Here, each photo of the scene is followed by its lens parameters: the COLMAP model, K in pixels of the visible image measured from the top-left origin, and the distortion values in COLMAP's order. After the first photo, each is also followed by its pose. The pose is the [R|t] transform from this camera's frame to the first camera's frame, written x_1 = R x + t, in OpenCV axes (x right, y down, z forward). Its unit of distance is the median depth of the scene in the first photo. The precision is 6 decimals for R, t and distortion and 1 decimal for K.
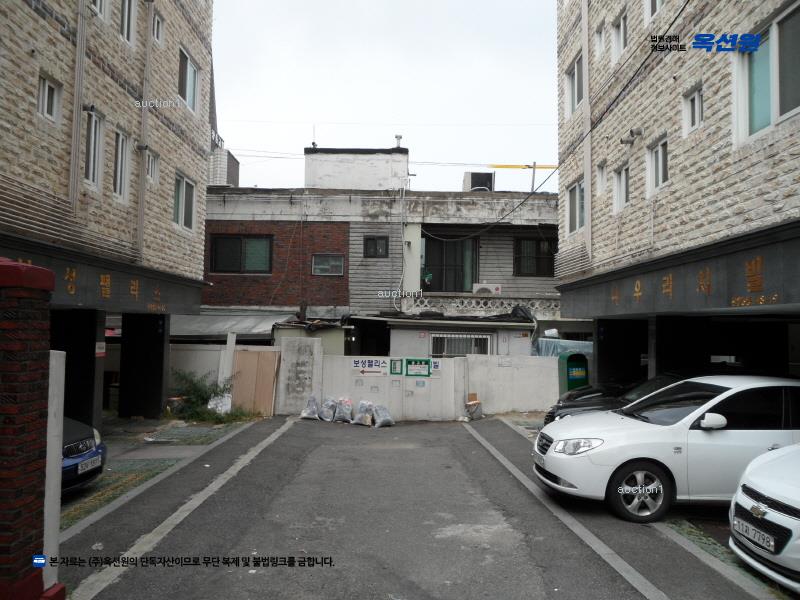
lens RADIAL K [[645.9, 0, 402.2], [0, 645.9, 299.0], [0, 0, 1]] dist [-0.029394, 0.016608]
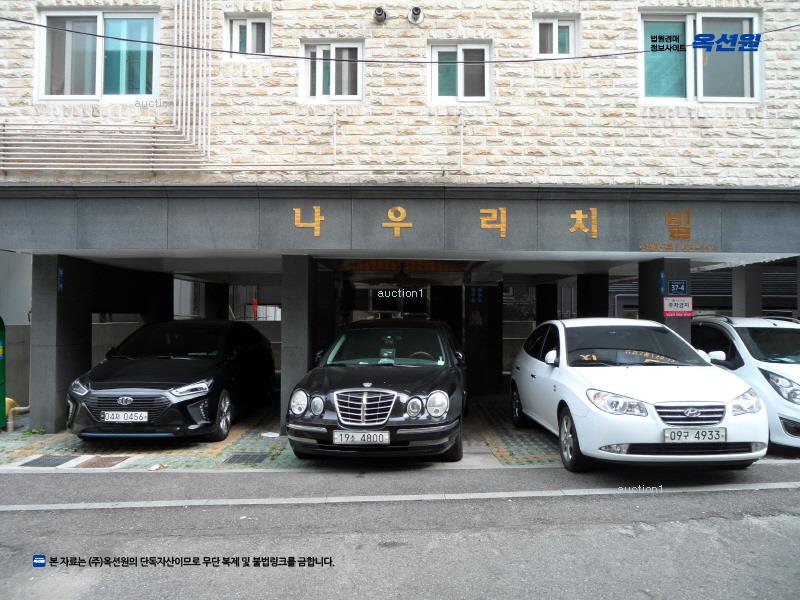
lens RADIAL K [[628.7, 0, 396.2], [0, 628.7, 309.0], [0, 0, 1]] dist [-0.034783, 0.029718]
pose [[0.008797, 0.028259, 0.999562, -0.467000], [-0.052926, 0.998213, -0.027755, 0.142775], [-0.998560, -0.052658, 0.010277, 1.277220]]
